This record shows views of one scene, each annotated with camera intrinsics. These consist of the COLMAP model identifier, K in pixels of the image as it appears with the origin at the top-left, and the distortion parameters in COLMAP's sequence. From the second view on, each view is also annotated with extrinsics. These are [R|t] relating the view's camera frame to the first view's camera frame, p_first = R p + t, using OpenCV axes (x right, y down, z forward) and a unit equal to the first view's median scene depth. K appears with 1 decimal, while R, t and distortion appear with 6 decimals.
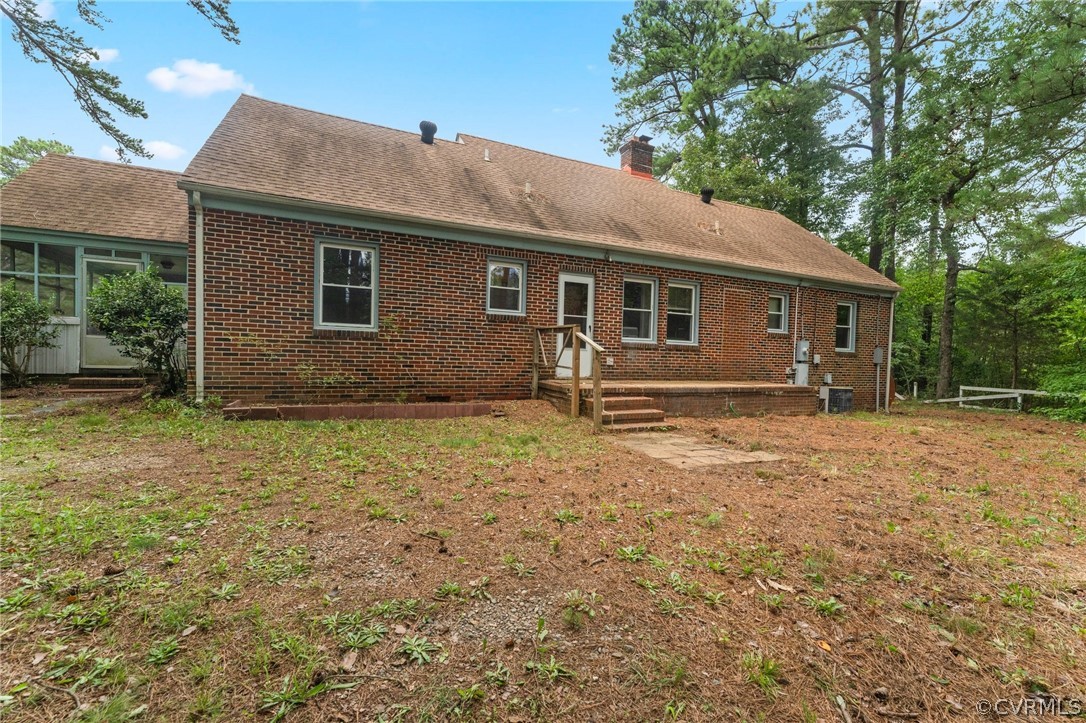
lens RADIAL K [[446.8, 0, 543.0], [0, 446.8, 361.5], [0, 0, 1]] dist [0.001628, 0.000433]
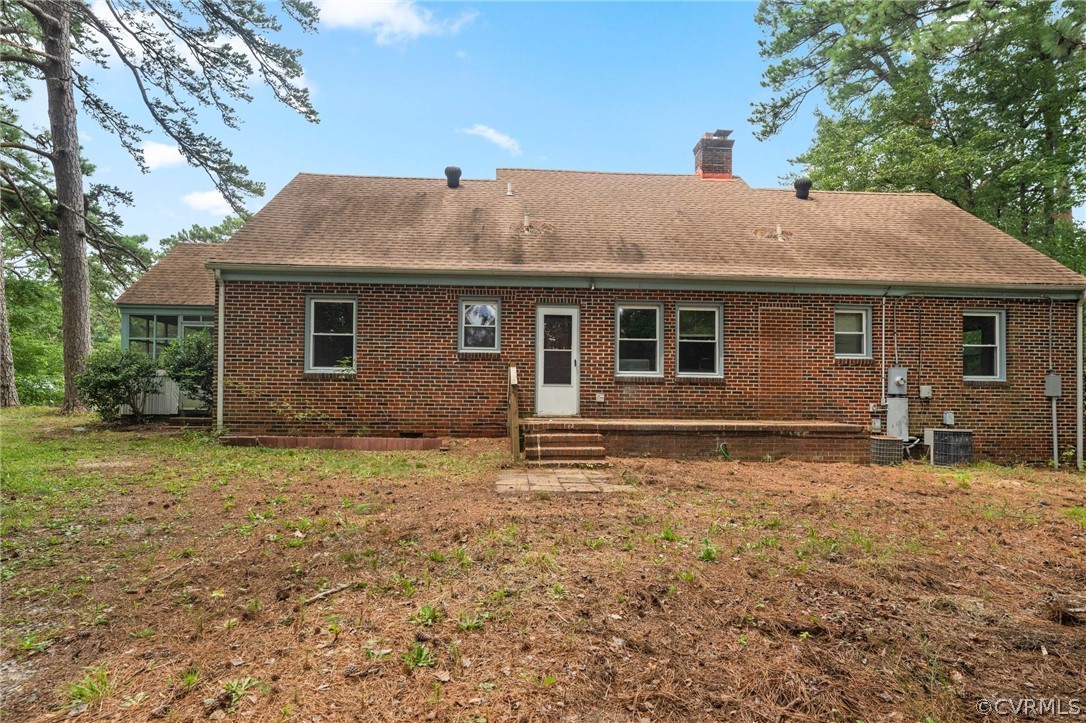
lens RADIAL K [[554.2, 0, 543.2], [0, 554.2, 380.4], [0, 0, 1]] dist [0.001250, -0.000256]
pose [[0.935714, -0.029281, -0.351543, 0.446699], [0.010516, 0.998422, -0.055171, 0.025905], [0.352604, 0.047928, 0.934544, -0.100479]]
